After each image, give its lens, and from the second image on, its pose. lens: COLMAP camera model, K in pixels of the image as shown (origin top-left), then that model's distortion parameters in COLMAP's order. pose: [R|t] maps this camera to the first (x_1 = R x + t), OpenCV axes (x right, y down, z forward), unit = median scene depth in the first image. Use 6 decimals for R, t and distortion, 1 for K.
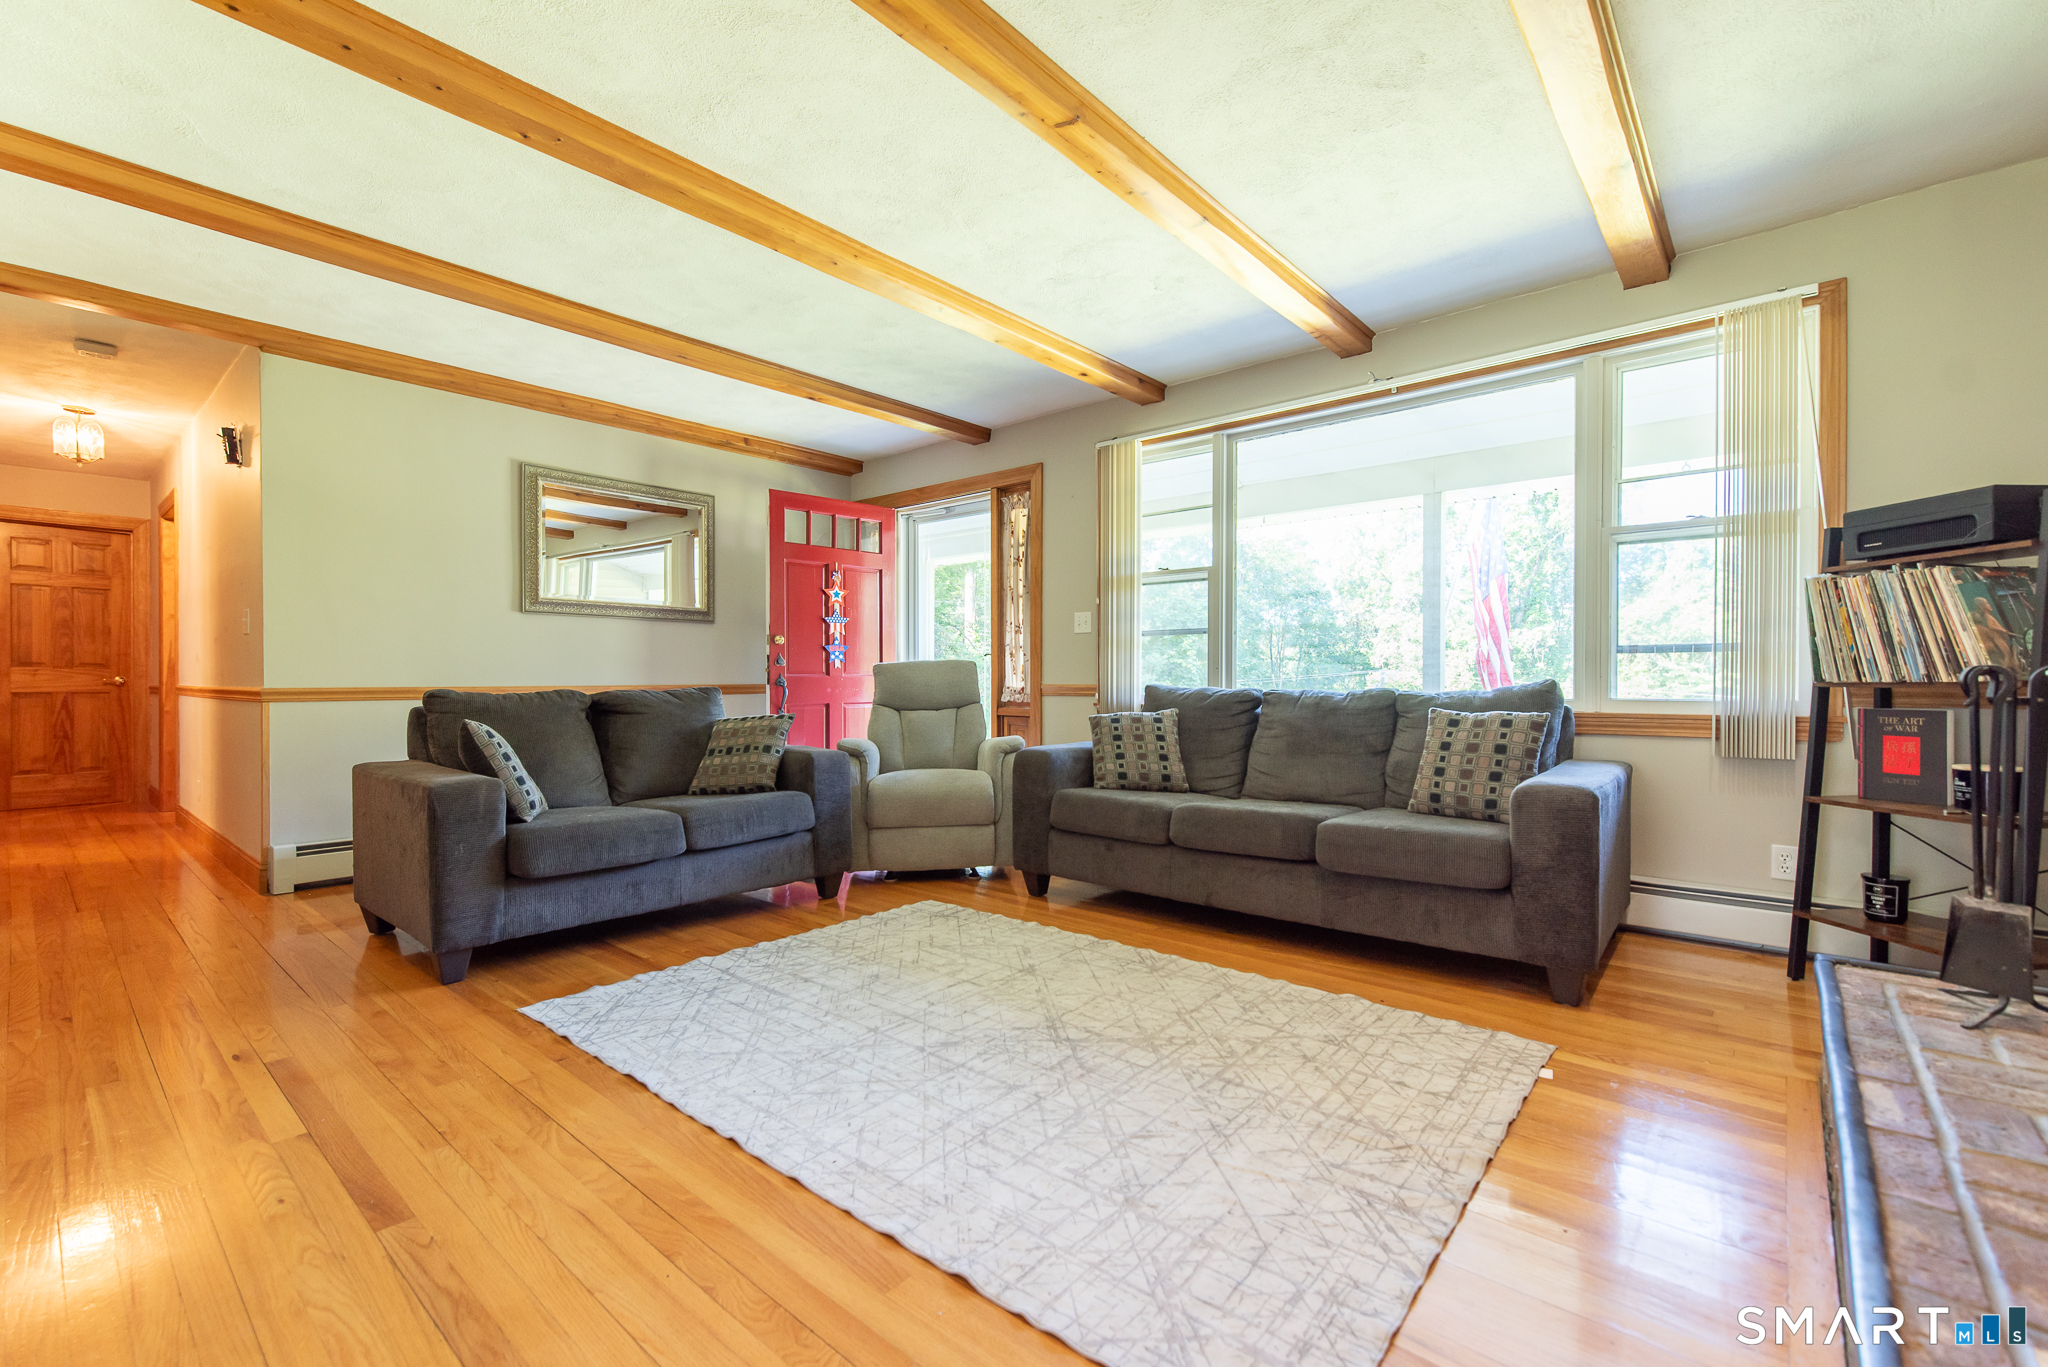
lens RADIAL K [[871.9, 0, 1023.3], [0, 871.9, 683.2], [0, 0, 1]] dist [-0.000795, -0.000070]
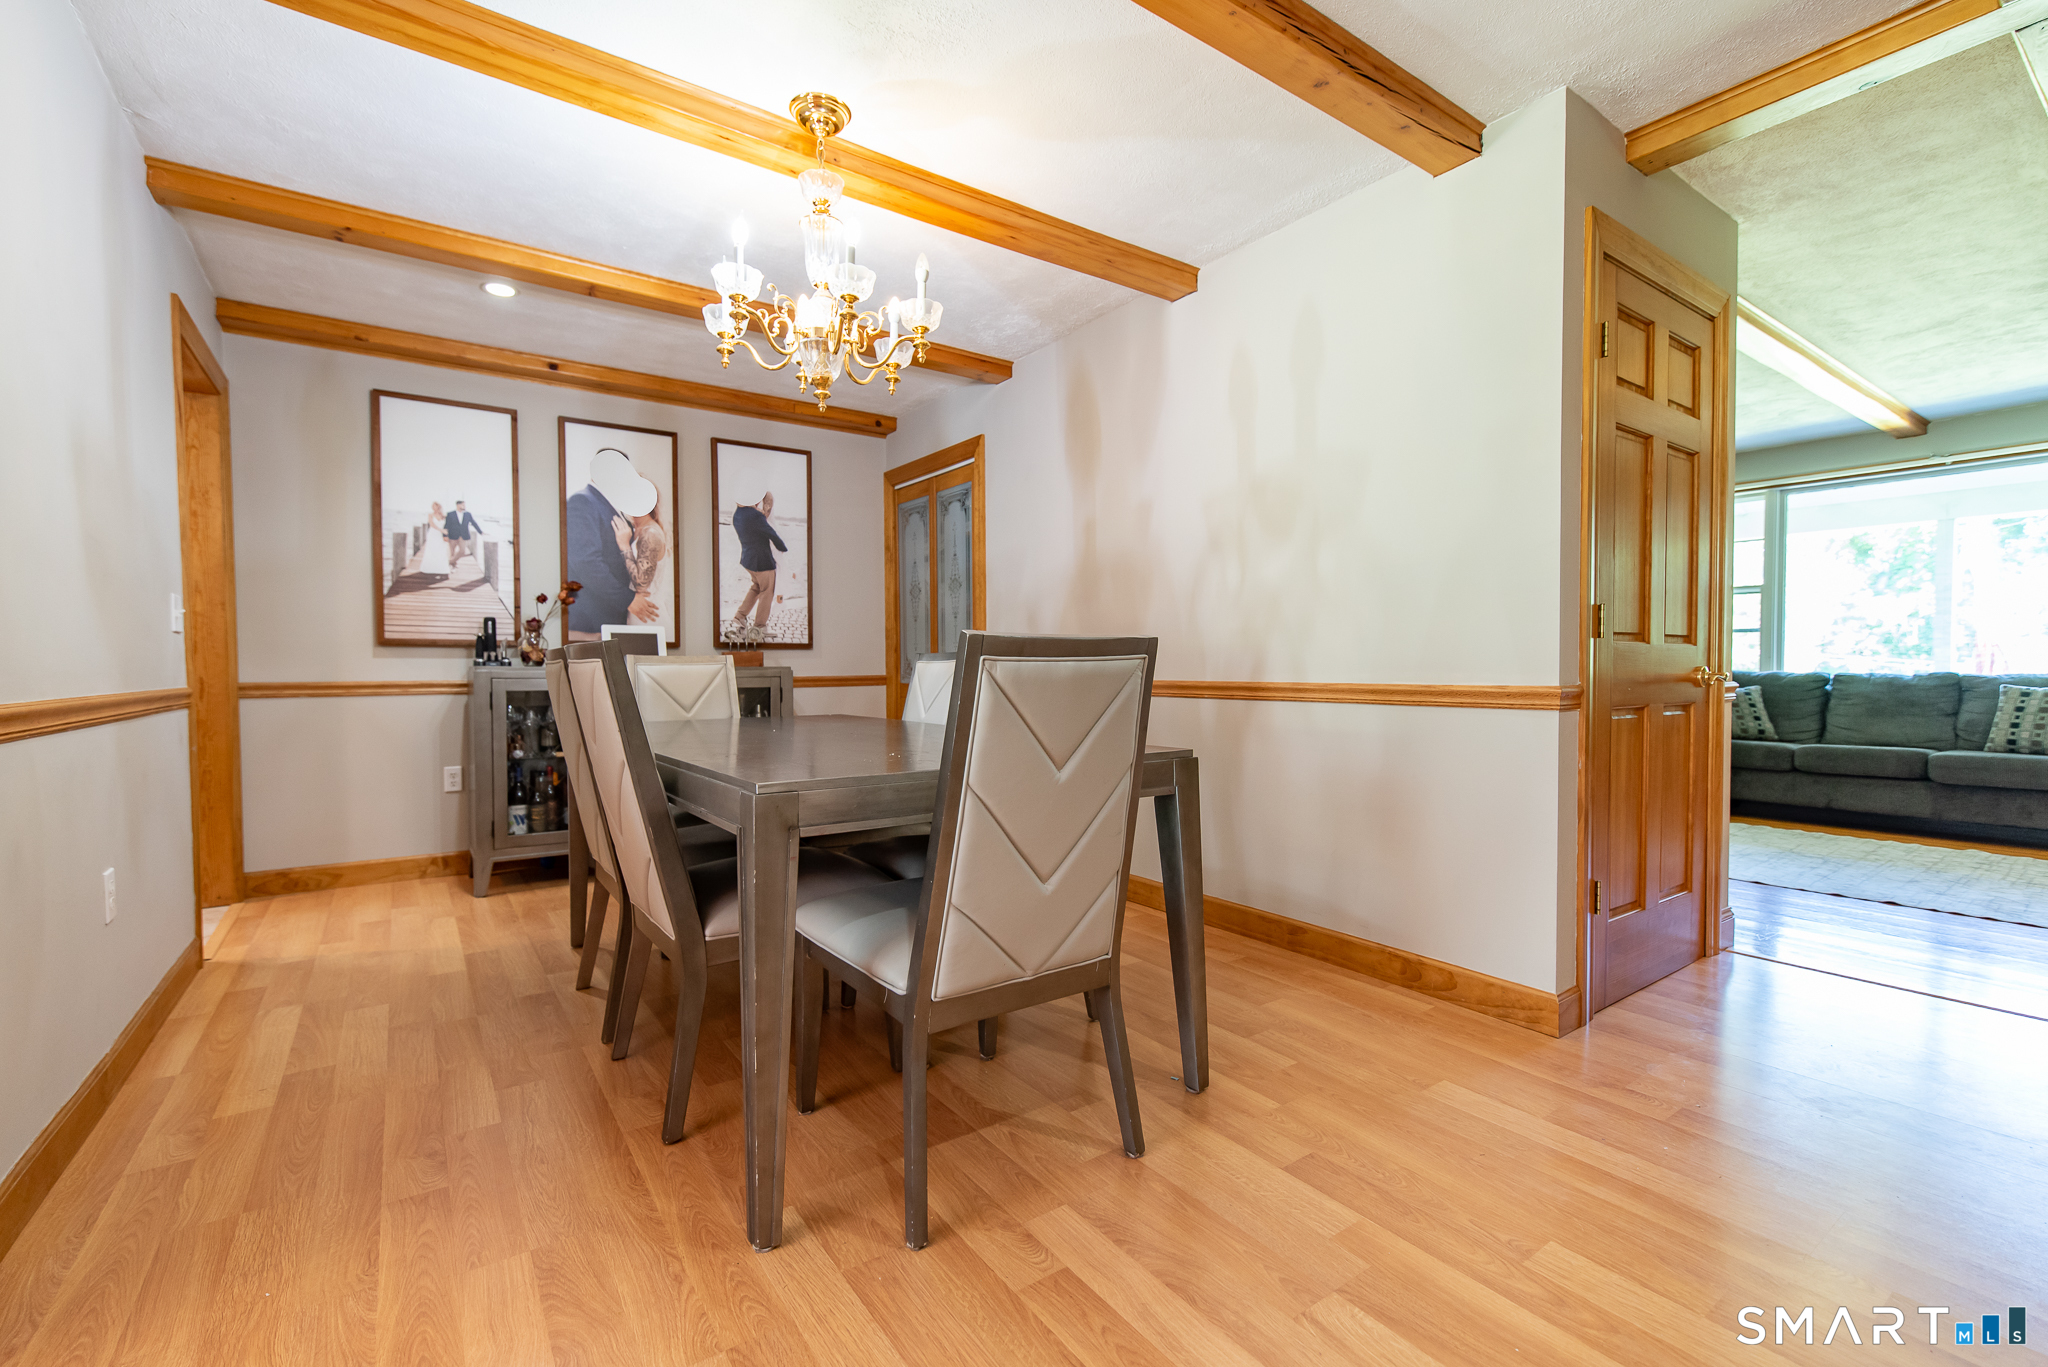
lens RADIAL K [[871.9, 0, 1018.6], [0, 871.9, 690.2], [0, 0, 1]] dist [-0.000795, -0.000070]
pose [[0.970752, -0.001434, -0.240079, -0.782045], [0.009321, 0.999453, 0.031720, -0.025081], [0.239902, -0.033030, 0.970235, -0.837704]]
